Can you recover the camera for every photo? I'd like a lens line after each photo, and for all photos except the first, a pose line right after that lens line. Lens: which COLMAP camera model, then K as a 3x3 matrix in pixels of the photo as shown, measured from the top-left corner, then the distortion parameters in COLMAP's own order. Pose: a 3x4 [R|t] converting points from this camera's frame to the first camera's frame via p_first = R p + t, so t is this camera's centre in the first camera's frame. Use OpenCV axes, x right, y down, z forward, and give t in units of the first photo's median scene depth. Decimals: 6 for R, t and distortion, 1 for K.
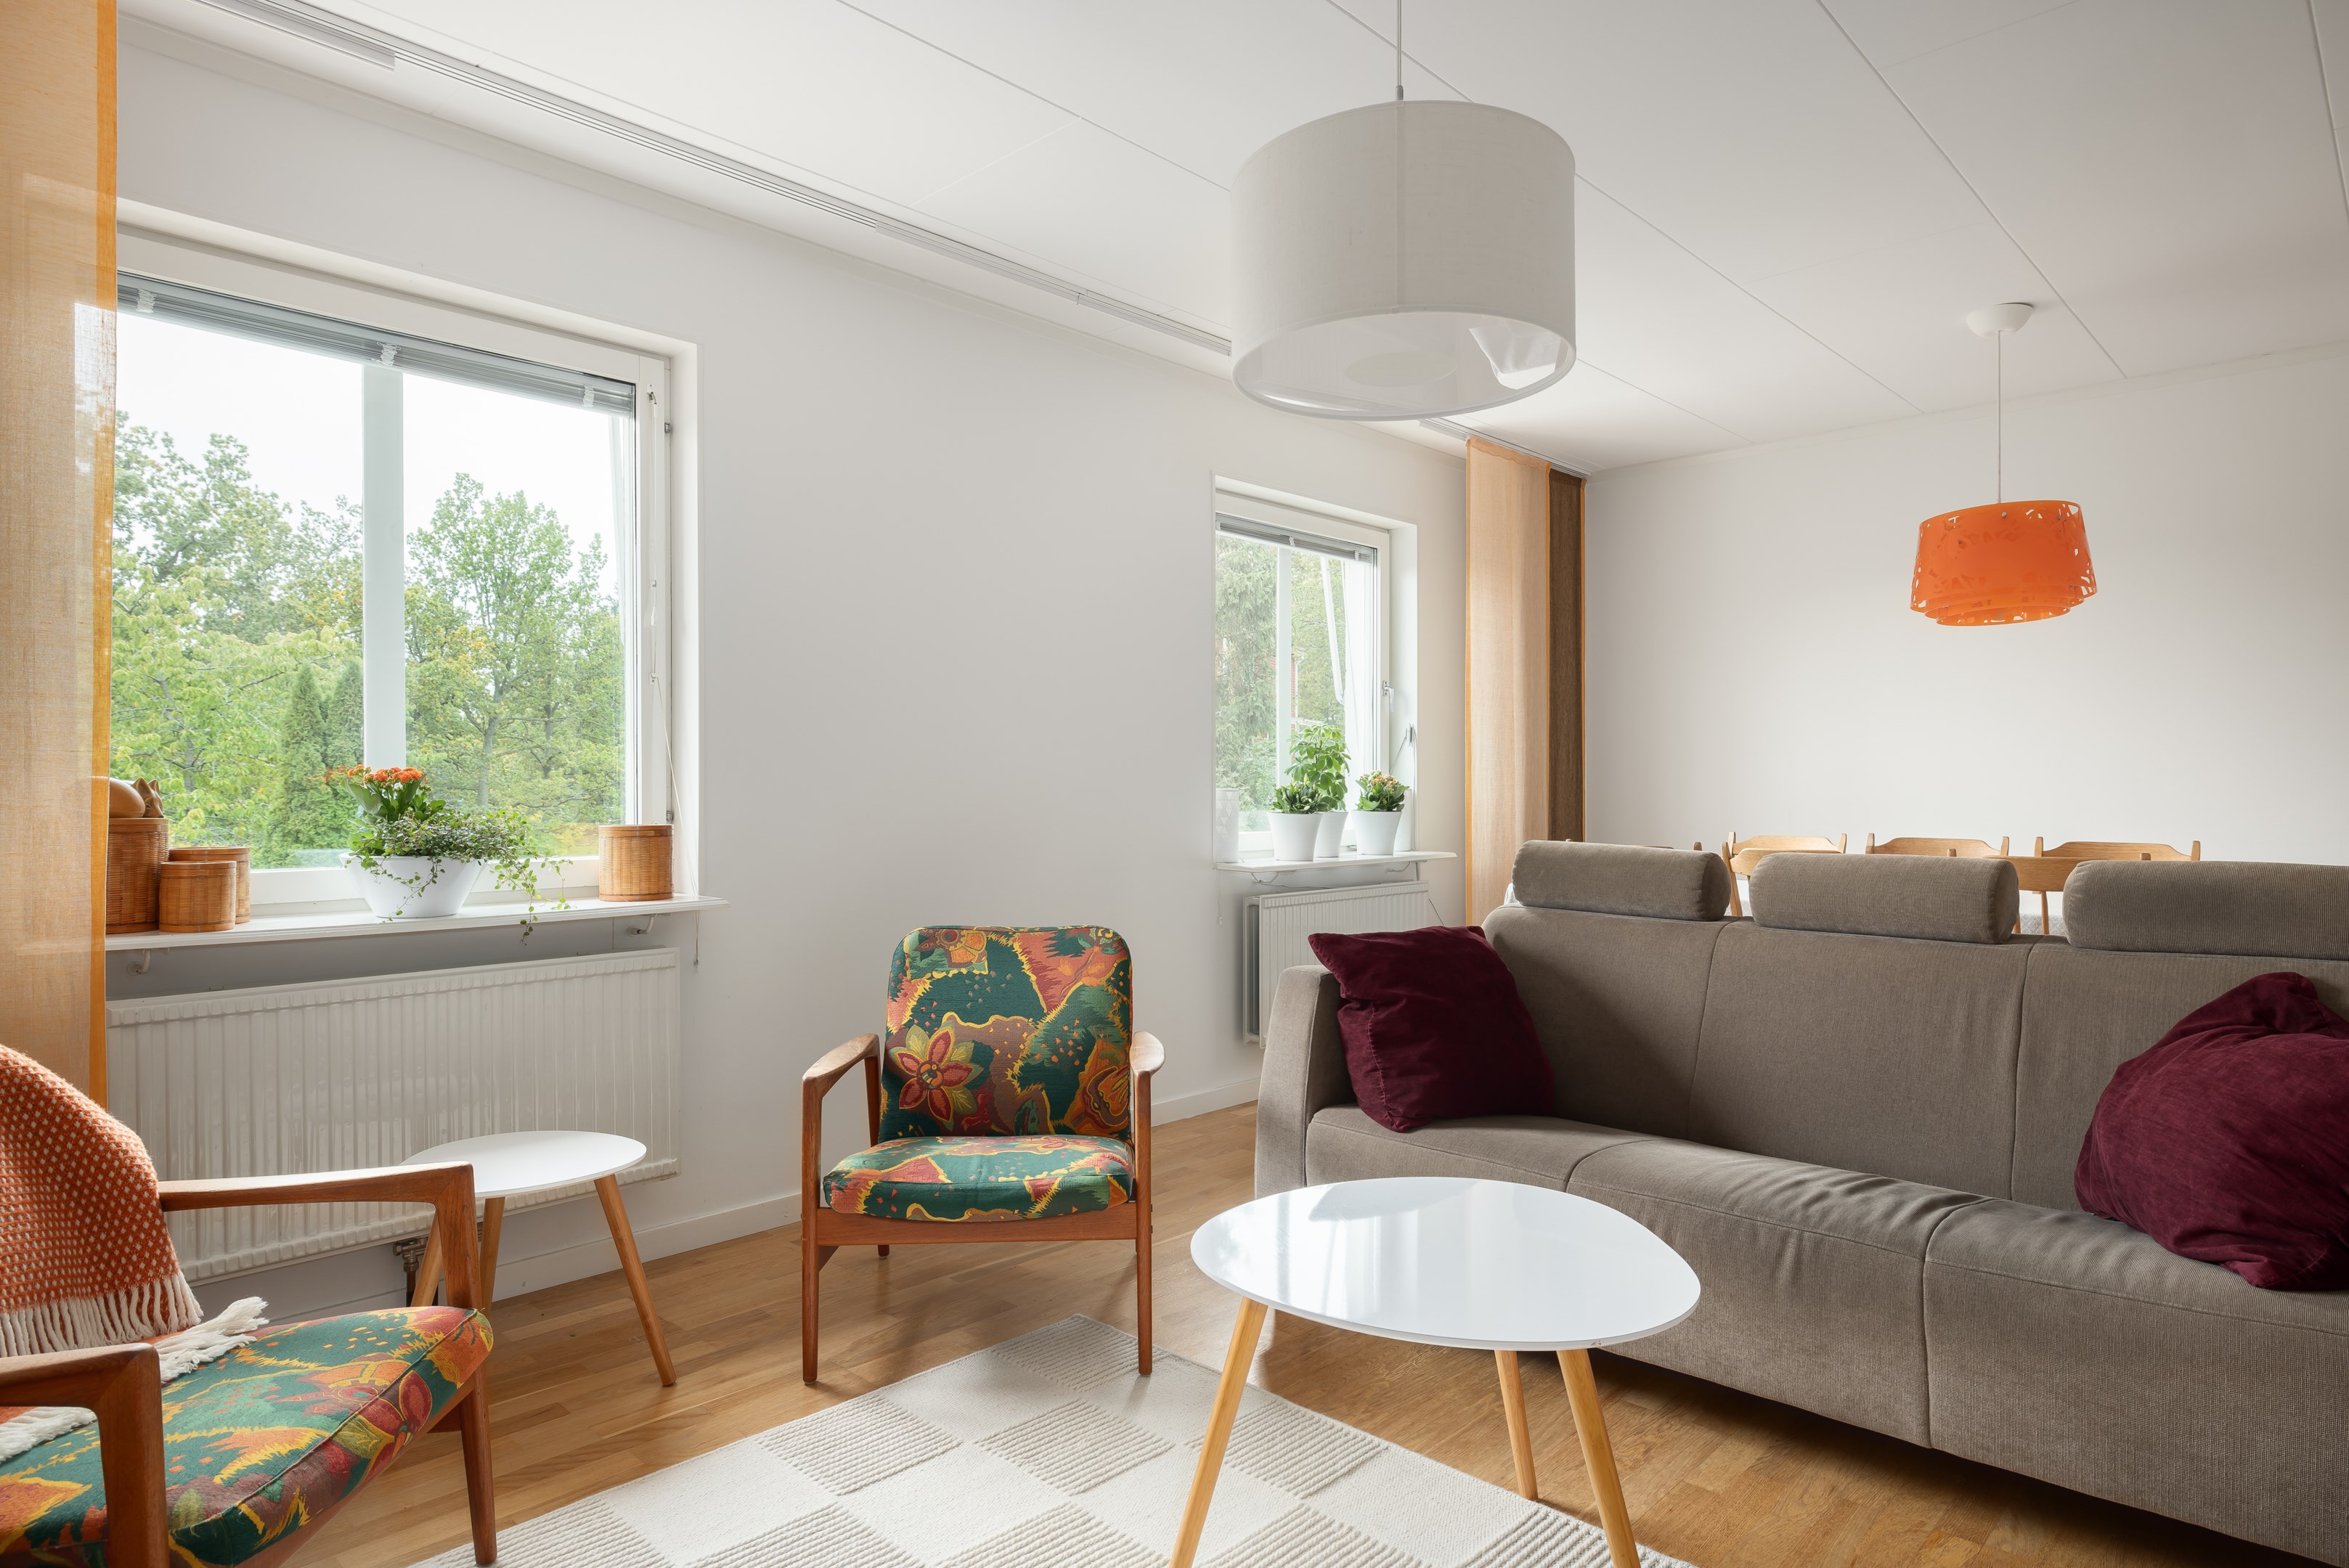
lens RADIAL K [[1340.3, 0, 1159.4], [0, 1340.3, 790.2], [0, 0, 1]] dist [0.004400, -0.000744]
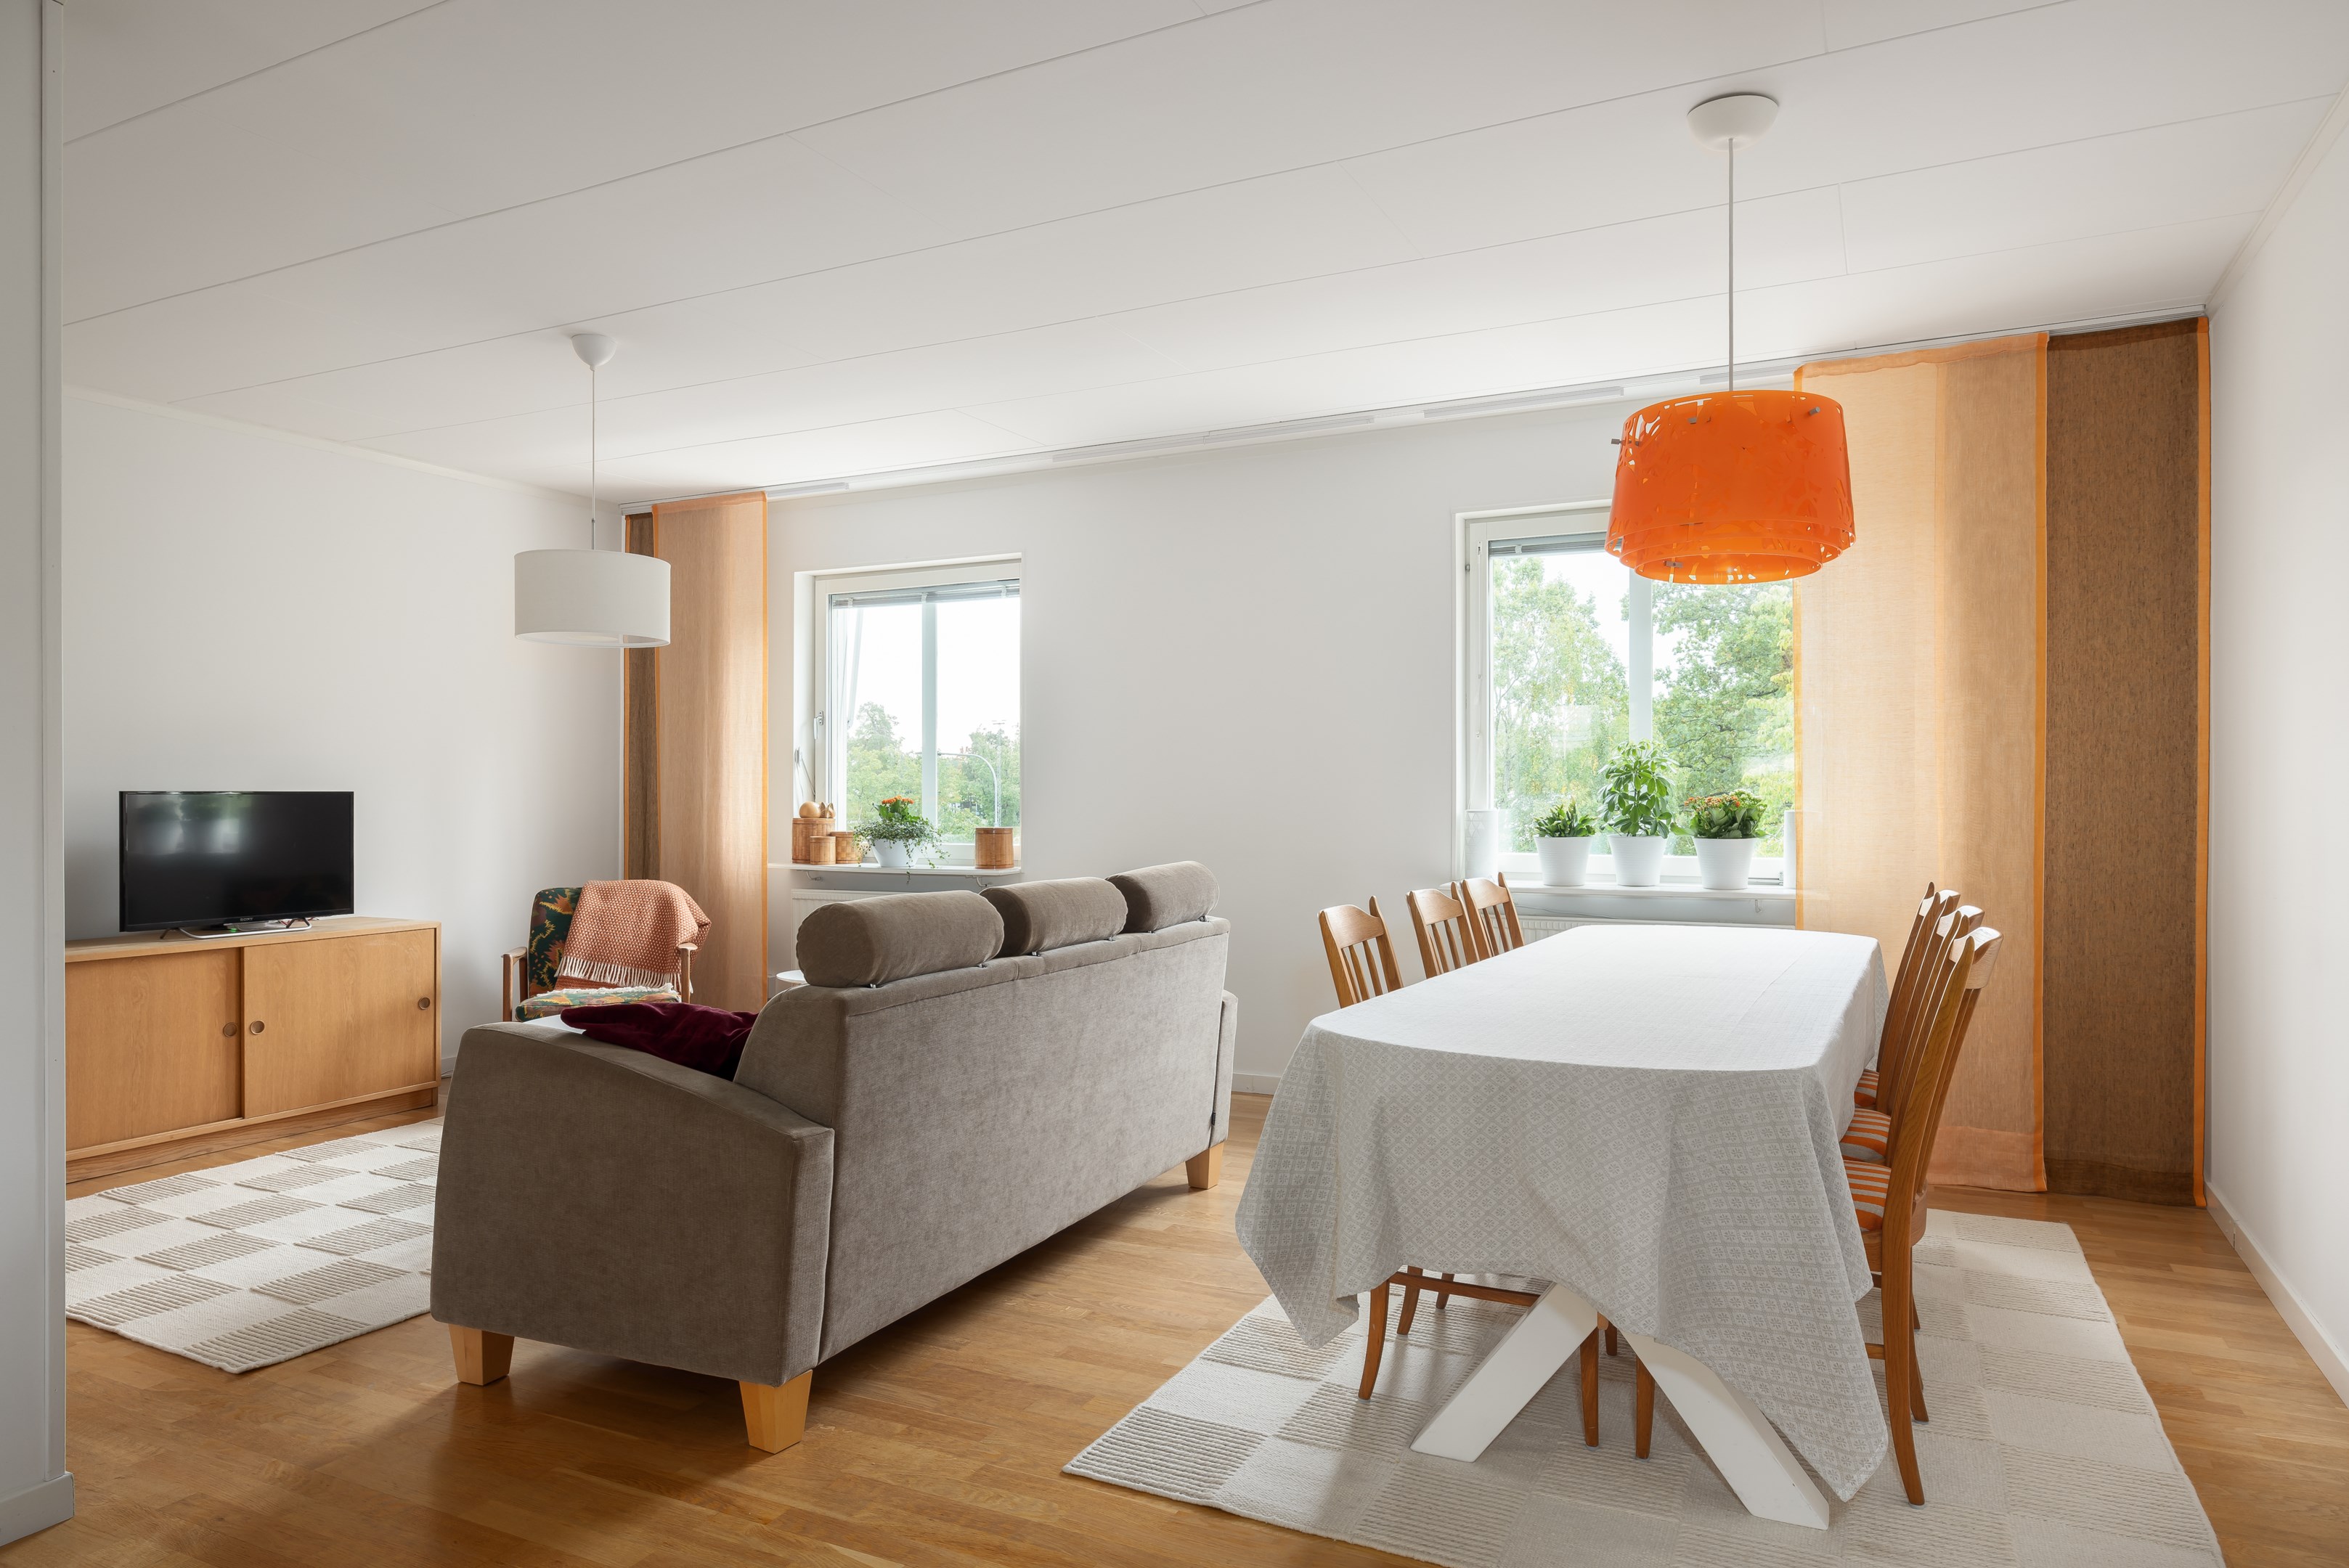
lens RADIAL K [[1419.9, 0, 1169.1], [0, 1419.9, 796.8], [0, 0, 1]] dist [0.000040, 0.003959]
pose [[0.303070, 0.005013, -0.952955, 1.623409], [0.001985, 0.999981, 0.005892, -0.028312], [0.952966, -0.003677, 0.303054, 0.687029]]
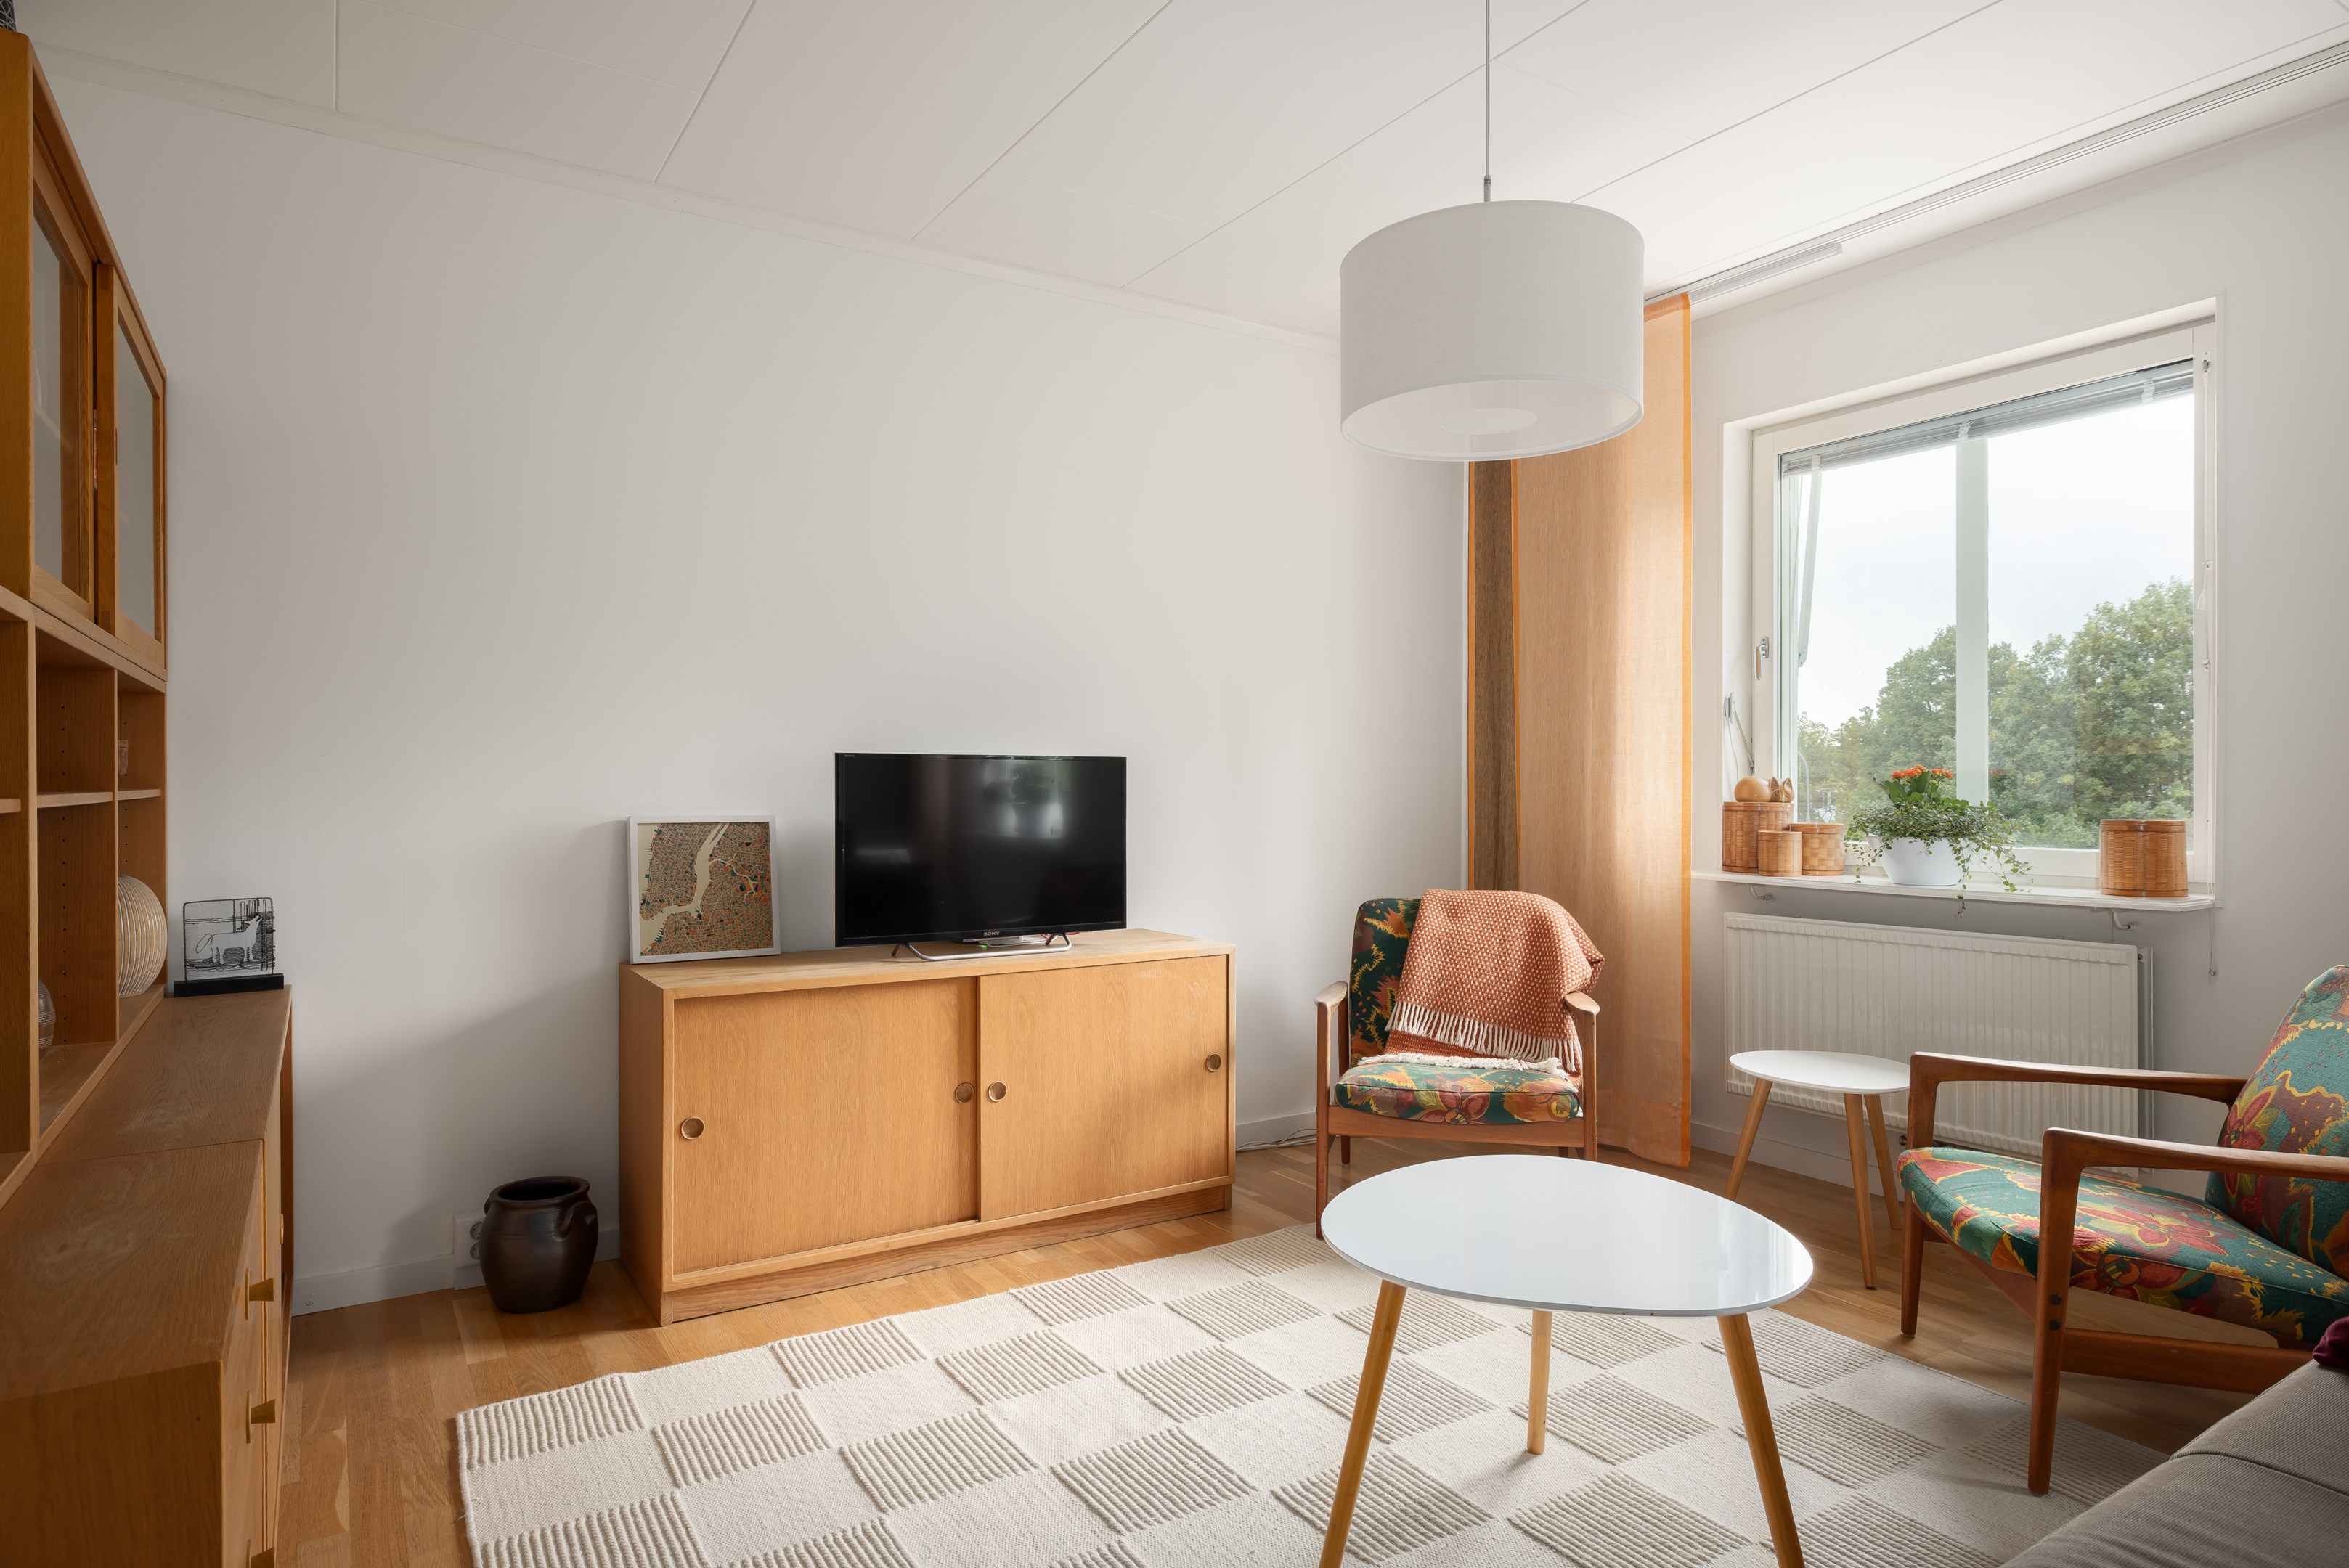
lens RADIAL K [[1340.3, 0, 1180.6], [0, 1340.3, 783.1], [0, 0, 1]] dist [0.004400, -0.000744]
pose [[-0.228045, -0.000640, -0.973650, 0.782128], [0.002681, 0.999996, -0.001285, -0.001996], [0.973647, -0.002903, -0.228042, 0.574127]]
